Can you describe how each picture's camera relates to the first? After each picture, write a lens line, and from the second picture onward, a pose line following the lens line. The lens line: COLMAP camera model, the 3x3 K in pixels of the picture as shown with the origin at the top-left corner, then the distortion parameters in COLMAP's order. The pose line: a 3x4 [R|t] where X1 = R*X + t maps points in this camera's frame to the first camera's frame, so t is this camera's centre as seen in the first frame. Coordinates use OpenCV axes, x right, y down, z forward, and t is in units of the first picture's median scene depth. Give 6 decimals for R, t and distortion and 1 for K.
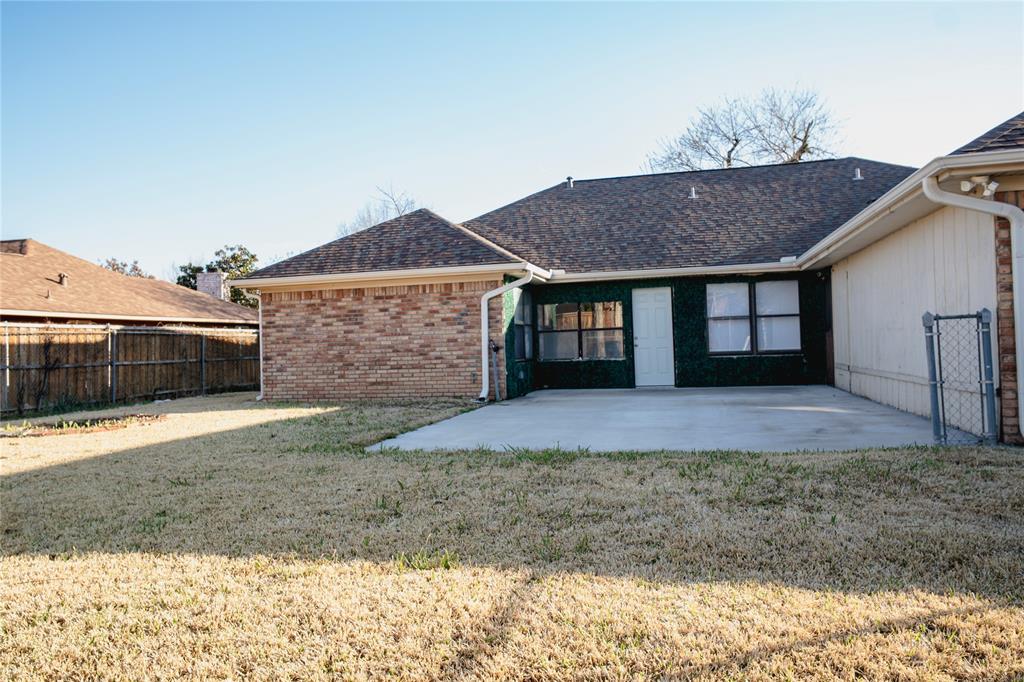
lens RADIAL K [[730.6, 0, 513.6], [0, 730.6, 343.6], [0, 0, 1]] dist [-0.010323, 0.011810]
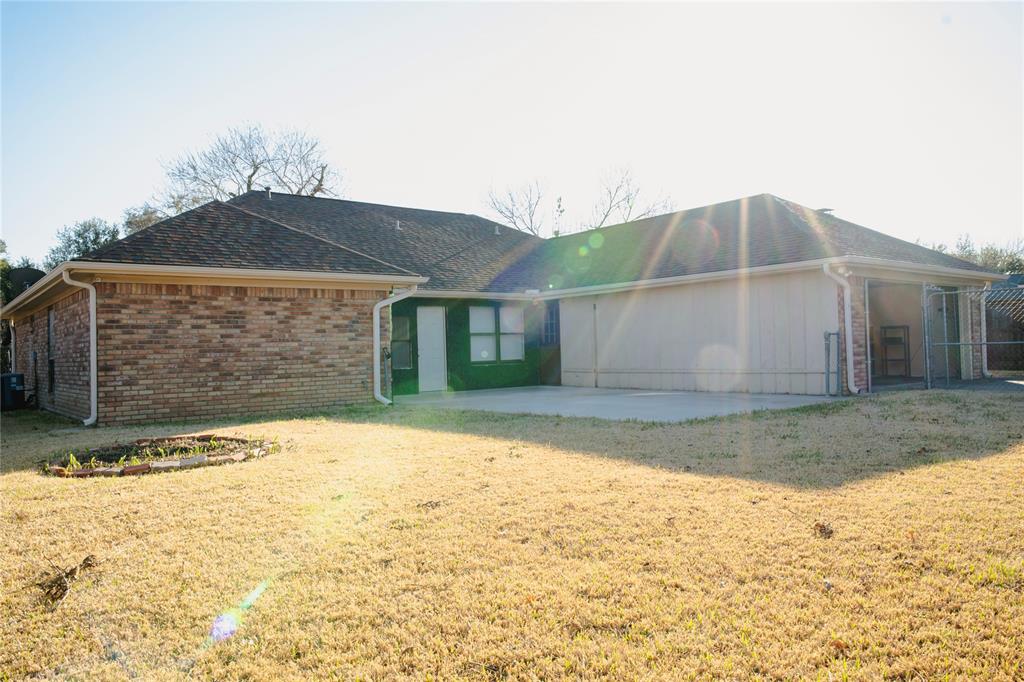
lens RADIAL K [[730.6, 0, 506.7], [0, 730.6, 331.7], [0, 0, 1]] dist [-0.010323, 0.011810]
pose [[0.614057, 0.034132, 0.788523, -0.699693], [0.006343, 0.998819, -0.048175, 0.022049], [-0.789236, 0.034584, 0.613115, 0.213797]]
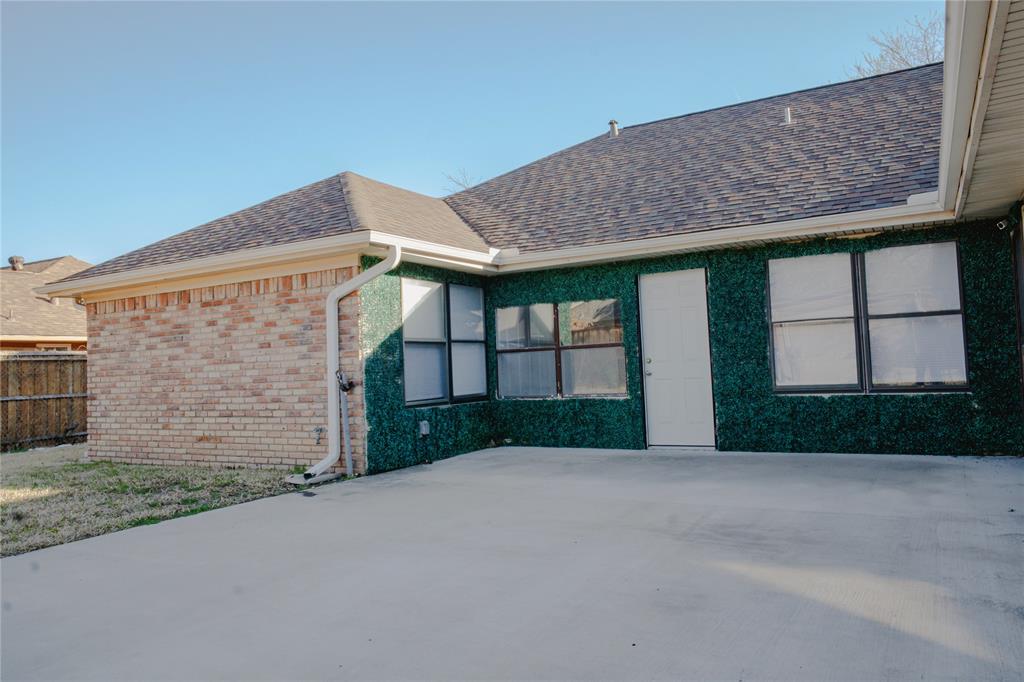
lens RADIAL K [[730.6, 0, 514.7], [0, 730.6, 341.3], [0, 0, 1]] dist [-0.010323, 0.011810]
pose [[0.960239, -0.018483, -0.278567, 0.247126], [0.013093, 0.999690, -0.021200, -0.013269], [0.278872, 0.016710, 0.960183, 0.459997]]
